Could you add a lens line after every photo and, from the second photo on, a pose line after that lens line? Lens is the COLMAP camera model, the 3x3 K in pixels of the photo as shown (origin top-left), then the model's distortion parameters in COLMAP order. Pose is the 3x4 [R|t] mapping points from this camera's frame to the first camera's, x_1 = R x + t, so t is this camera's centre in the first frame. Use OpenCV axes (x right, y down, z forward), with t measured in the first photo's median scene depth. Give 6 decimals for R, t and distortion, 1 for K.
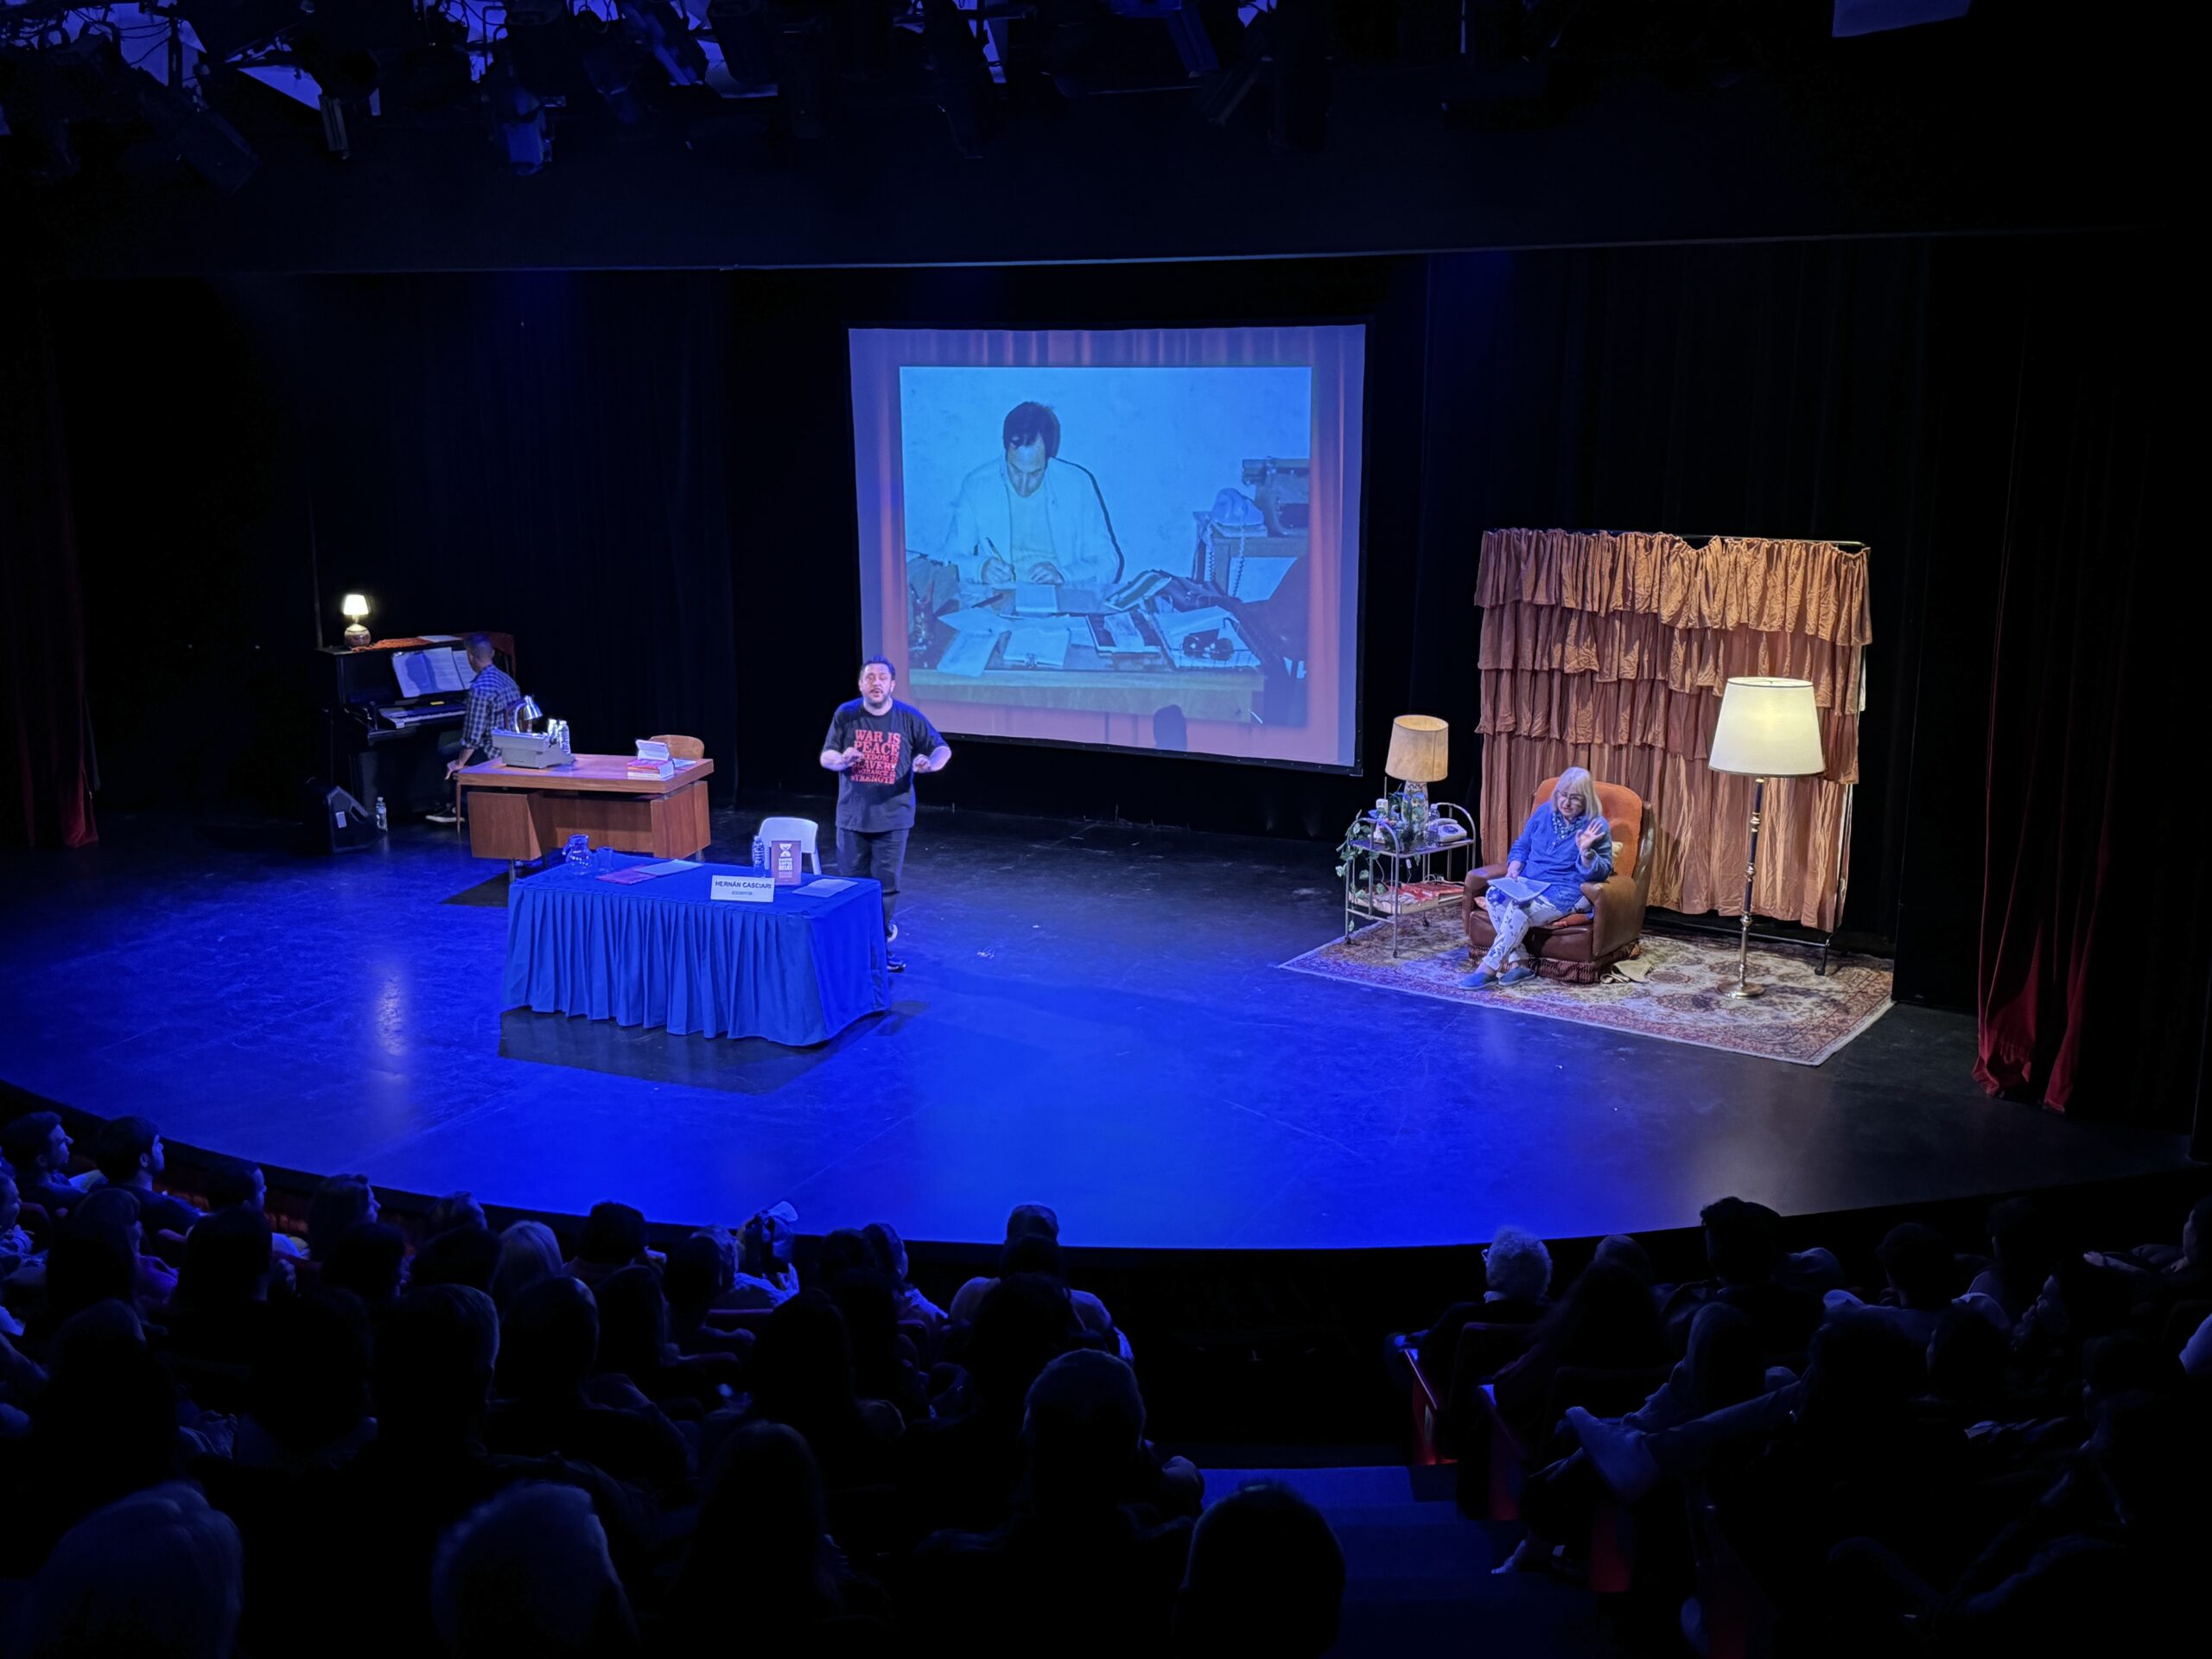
lens RADIAL K [[2254.5, 0, 1079.4], [0, 2254.5, 881.0], [0, 0, 1]] dist [0.014617, 0.000000]
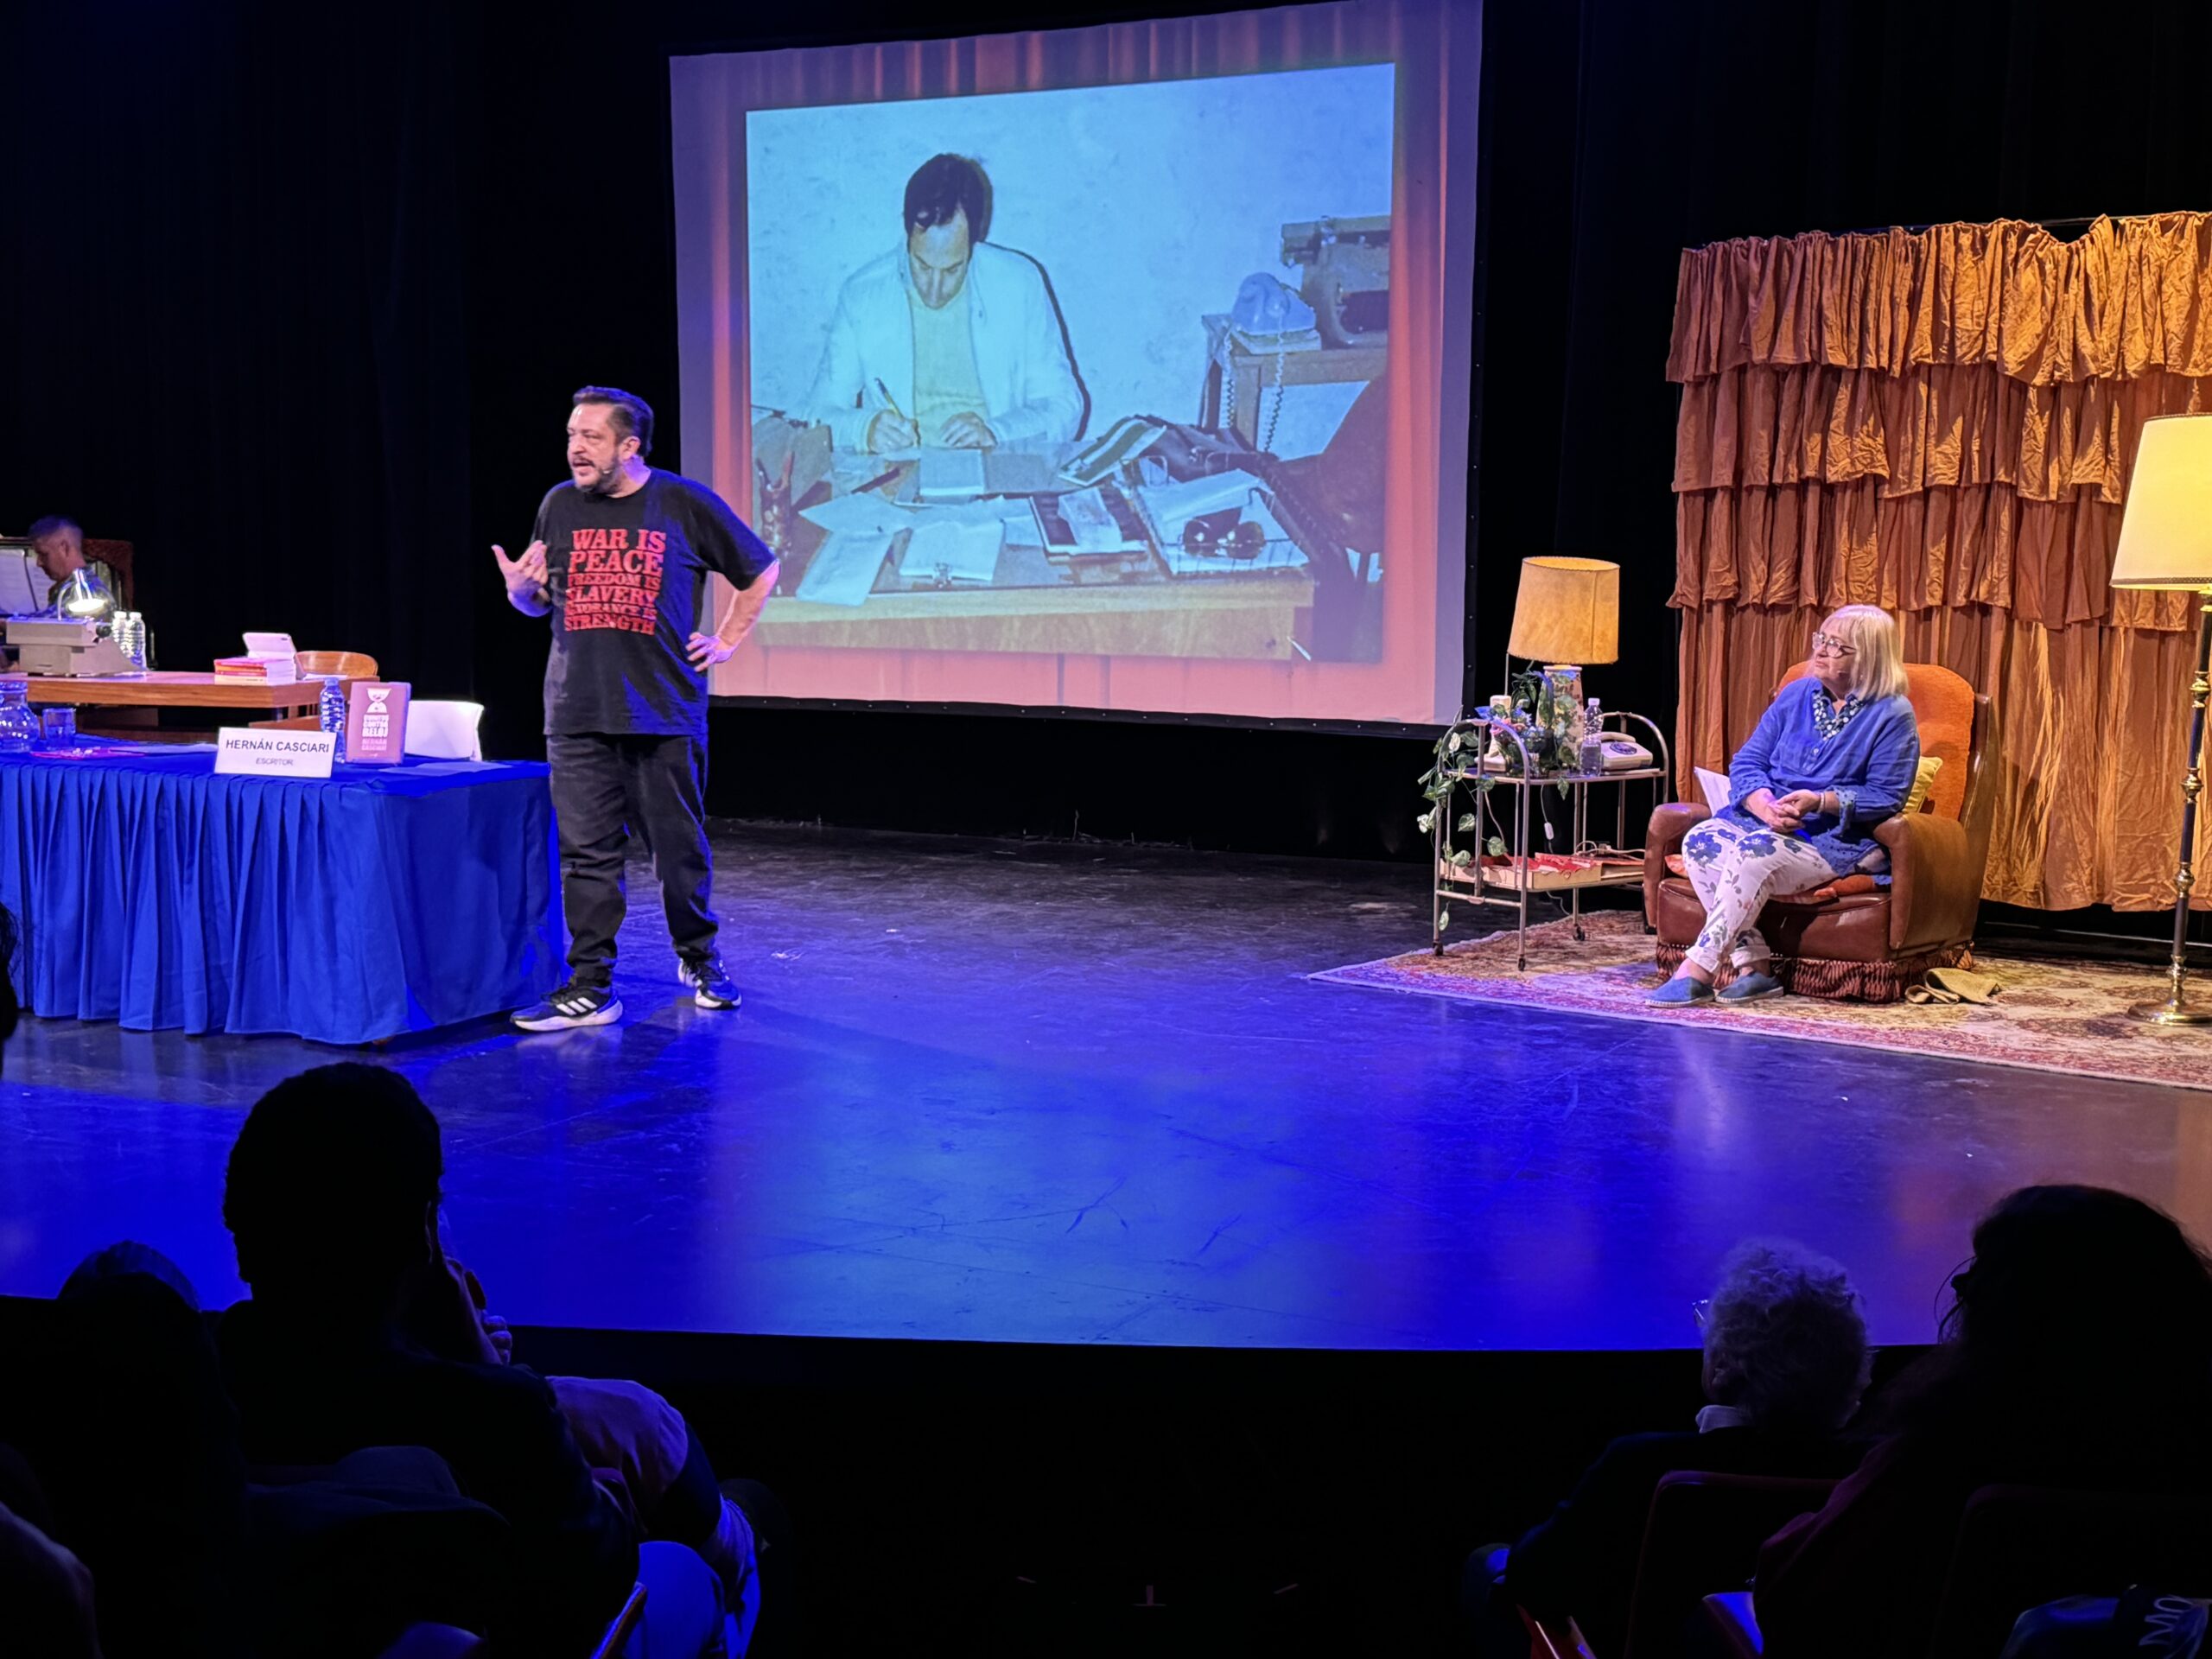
lens RADIAL K [[2779.8, 0, 1102.6], [0, 2779.8, 892.5], [0, 0, 1]] dist [0.028324, 0.000000]
pose [[0.999550, 0.019201, -0.023059, 0.050433], [-0.021672, 0.993451, -0.112187, 0.088635], [0.020754, 0.112637, 0.993419, 0.306104]]
